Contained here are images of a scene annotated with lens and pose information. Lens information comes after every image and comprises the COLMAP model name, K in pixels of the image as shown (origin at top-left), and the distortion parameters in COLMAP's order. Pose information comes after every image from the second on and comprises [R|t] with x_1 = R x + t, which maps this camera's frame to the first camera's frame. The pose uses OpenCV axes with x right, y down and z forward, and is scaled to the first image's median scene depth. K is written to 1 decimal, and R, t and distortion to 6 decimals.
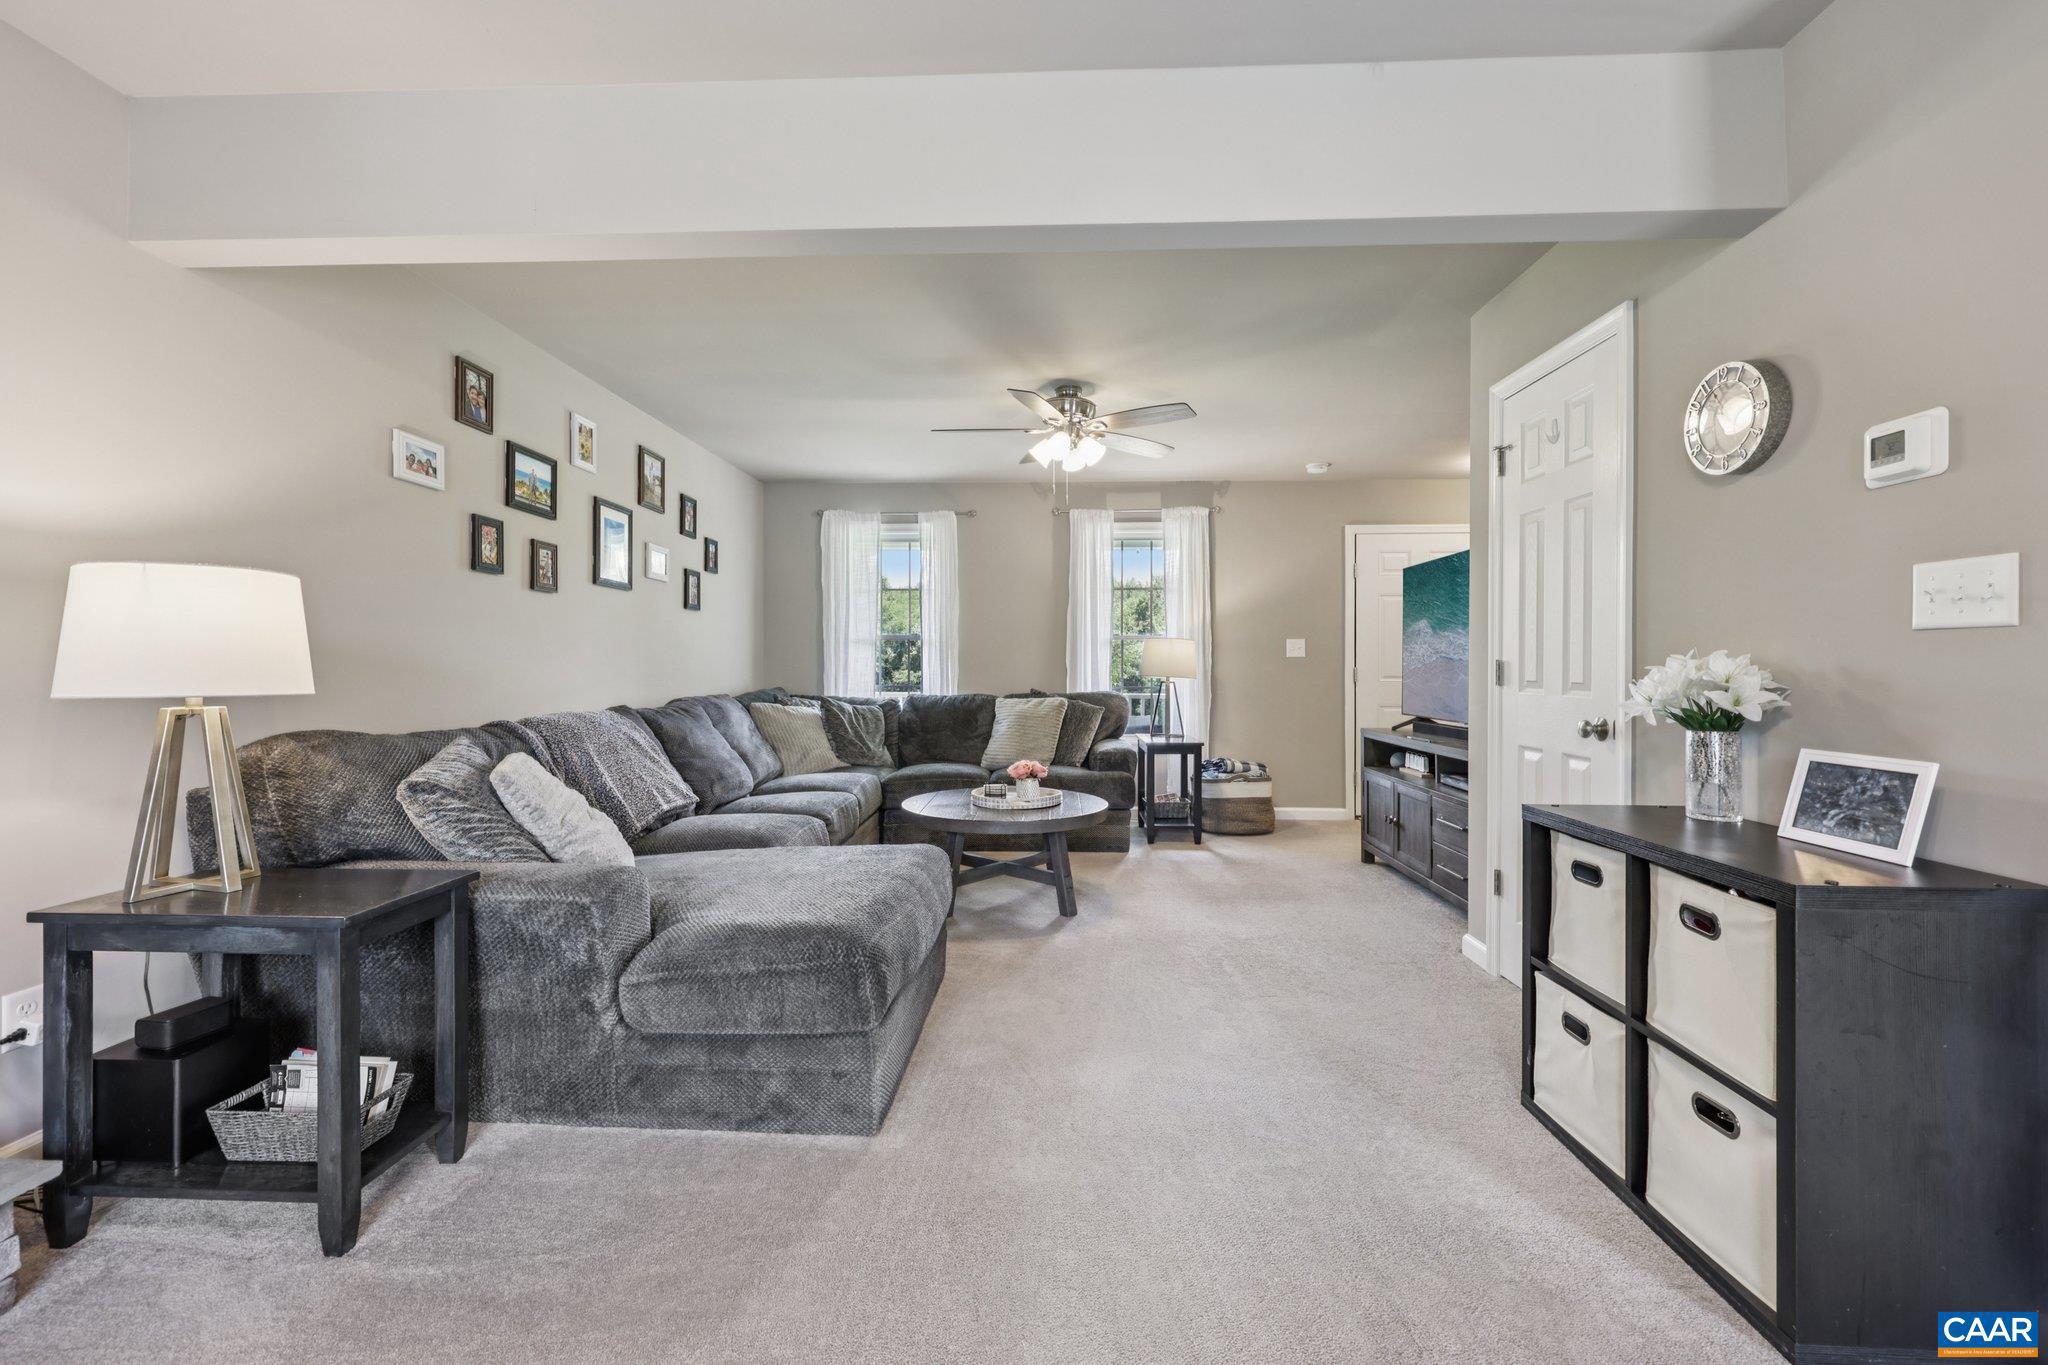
lens RADIAL K [[836.6, 0, 1030.7], [0, 836.6, 669.4], [0, 0, 1]] dist [-0.000198, -0.000095]
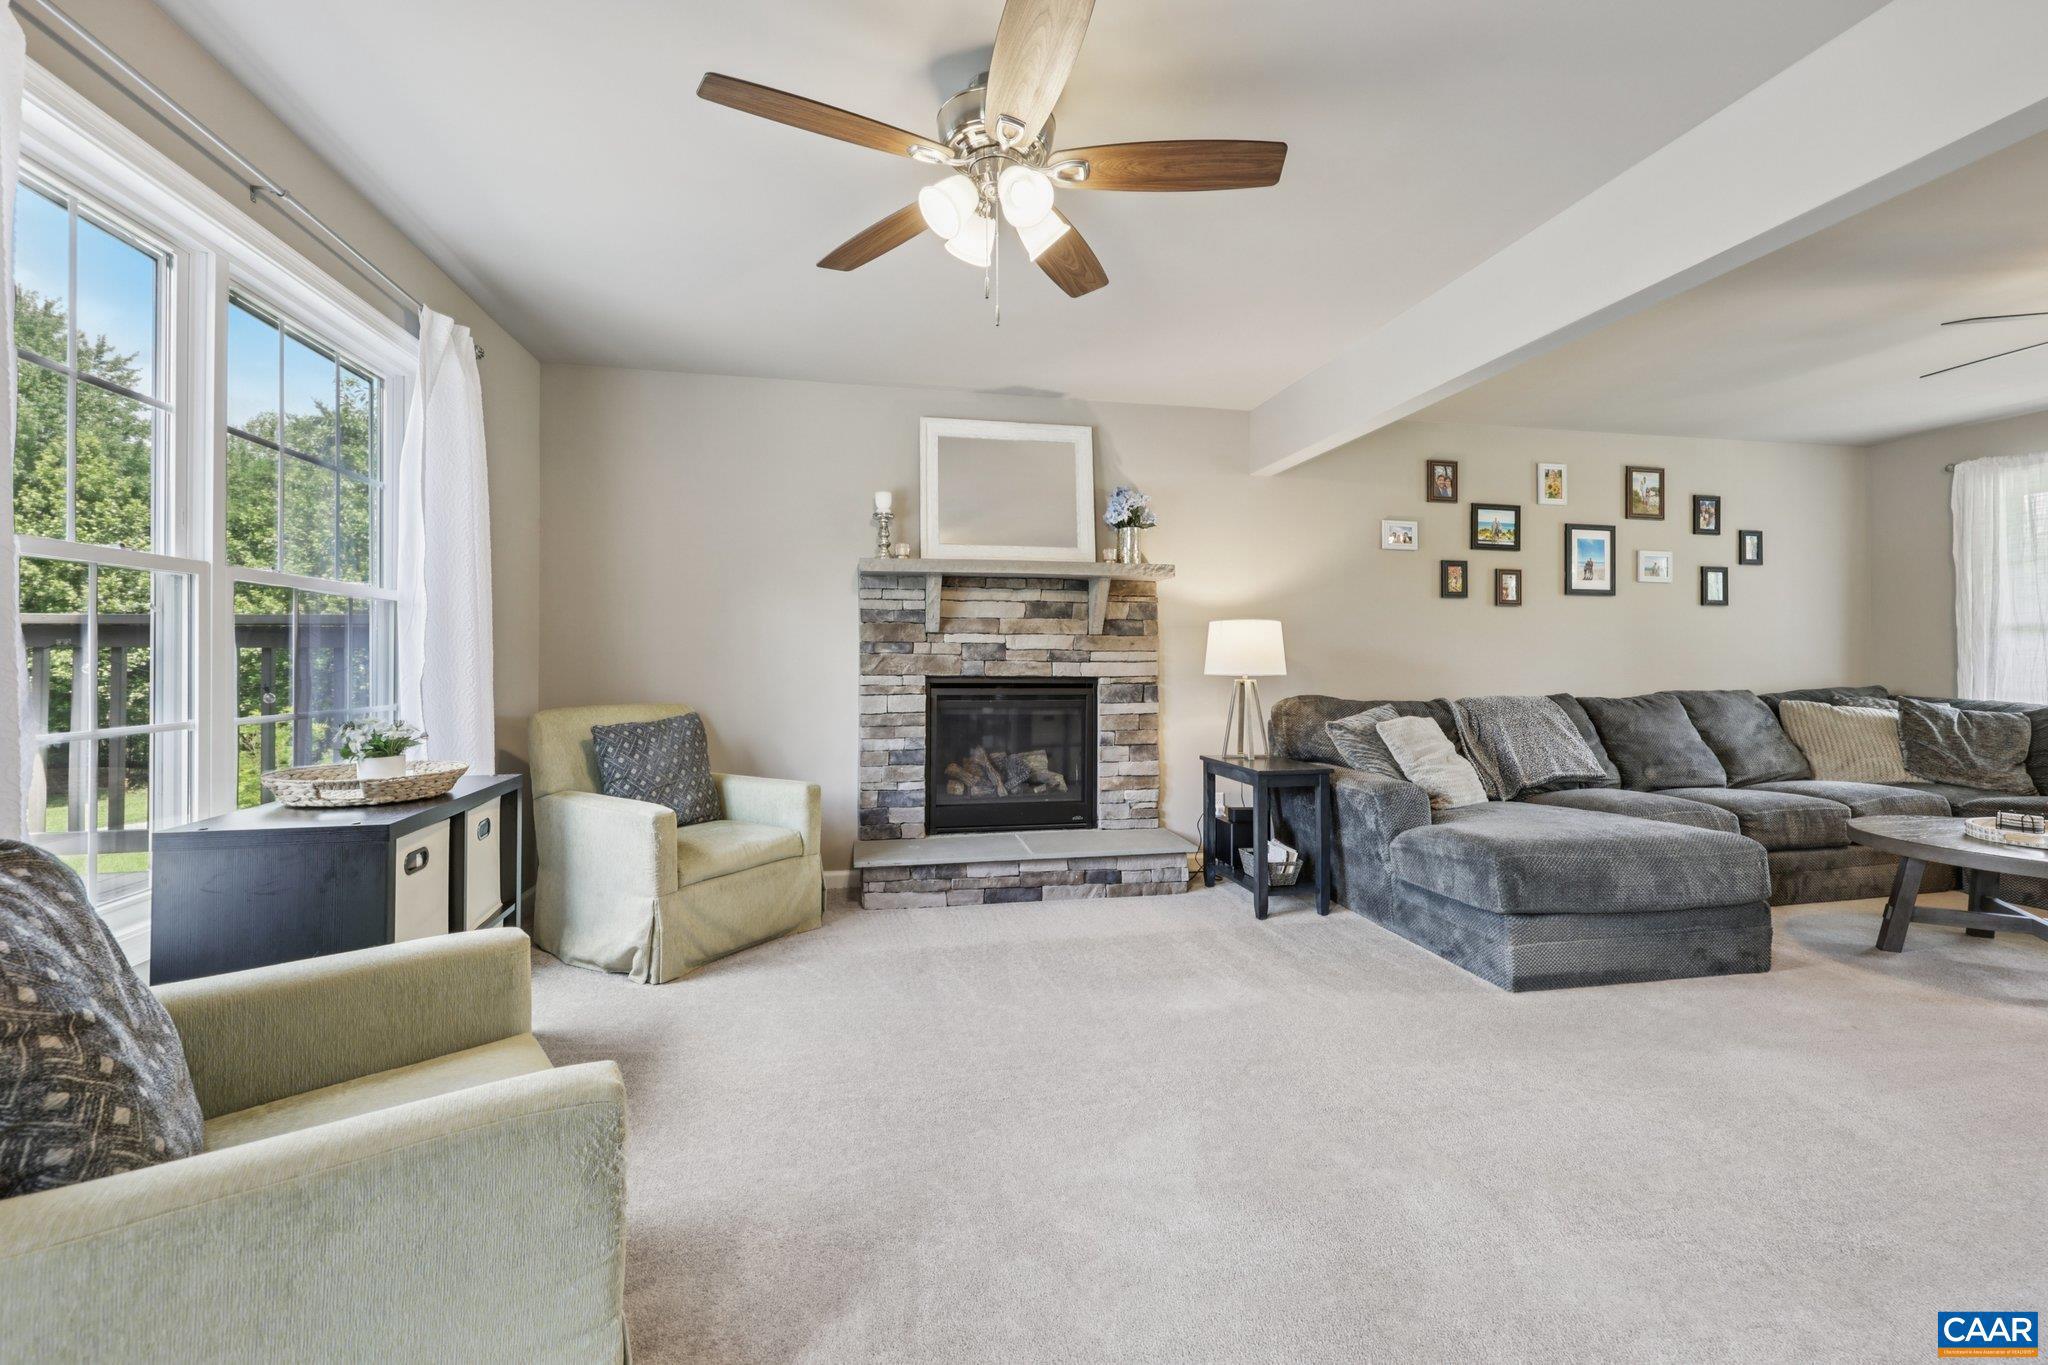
lens RADIAL K [[836.6, 0, 1030.7], [0, 836.6, 669.4], [0, 0, 1]] dist [-0.000198, -0.000095]
pose [[0.247272, 0.004791, -0.968934, 0.593270], [-0.001476, 0.999988, 0.004567, 0.003725], [0.968945, 0.000300, 0.247277, -0.082219]]
